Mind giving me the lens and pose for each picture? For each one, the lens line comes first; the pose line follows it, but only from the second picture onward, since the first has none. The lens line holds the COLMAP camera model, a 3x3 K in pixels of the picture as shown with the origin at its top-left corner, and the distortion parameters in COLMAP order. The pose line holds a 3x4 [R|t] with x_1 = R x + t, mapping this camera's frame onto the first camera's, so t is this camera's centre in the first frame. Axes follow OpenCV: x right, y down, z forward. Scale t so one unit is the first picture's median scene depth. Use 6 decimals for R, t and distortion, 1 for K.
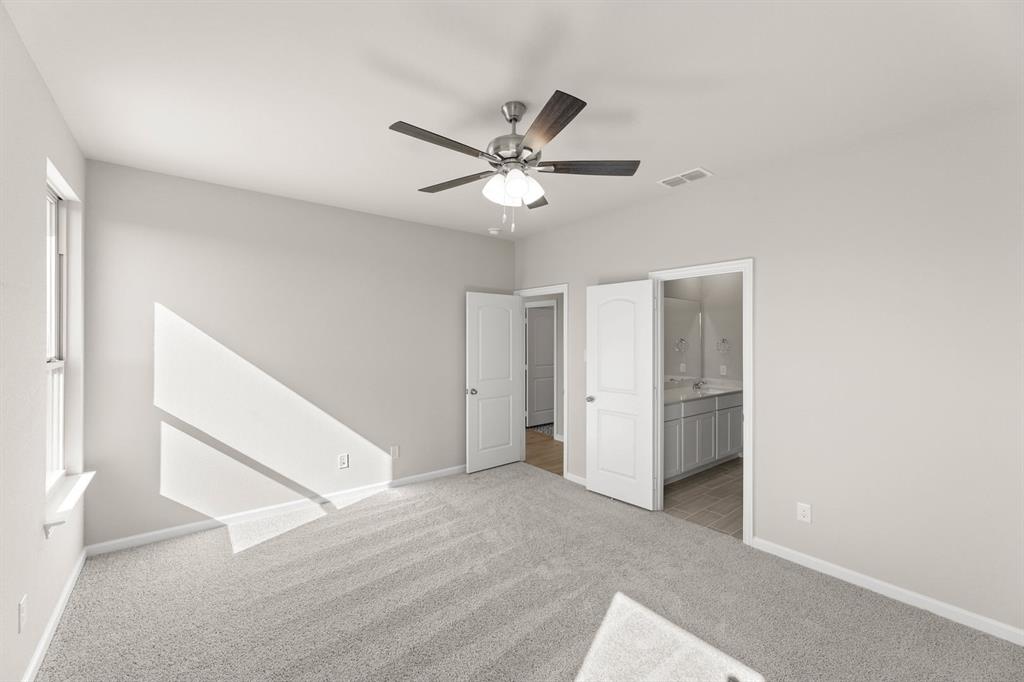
lens RADIAL K [[412.8, 0, 511.7], [0, 412.8, 339.9], [0, 0, 1]] dist [-0.003501, 0.000329]
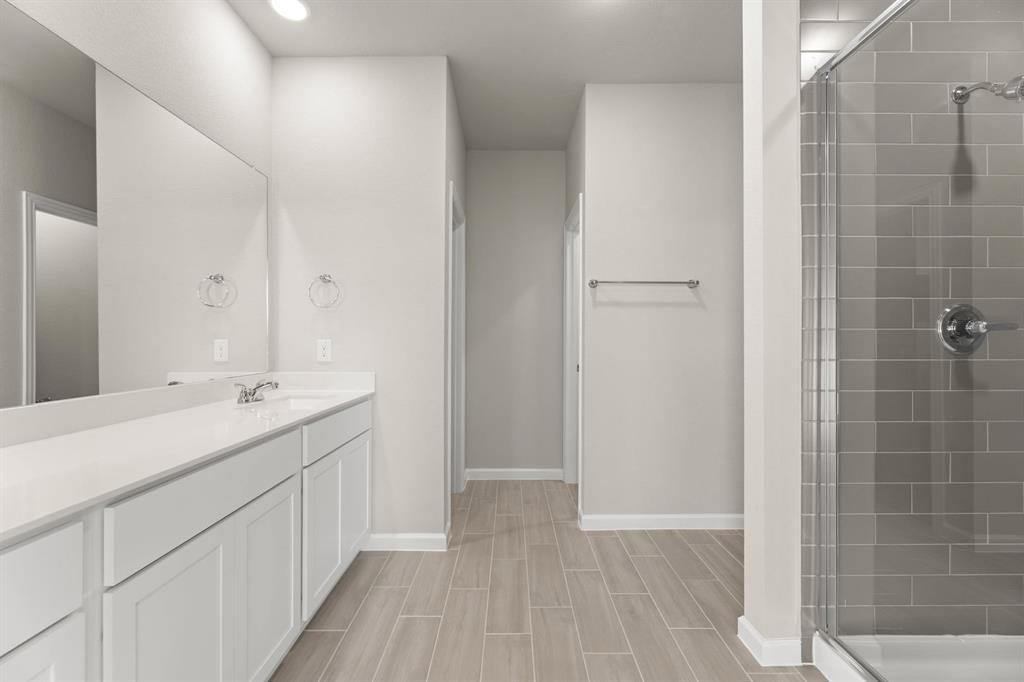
lens RADIAL K [[412.8, 0, 511.0], [0, 412.8, 340.7], [0, 0, 1]] dist [-0.003501, 0.000329]
pose [[0.619972, -0.003488, 0.784616, 0.304191], [0.002509, 0.999994, 0.002463, 0.063175], [-0.784620, 0.000442, 0.619977, 0.596217]]
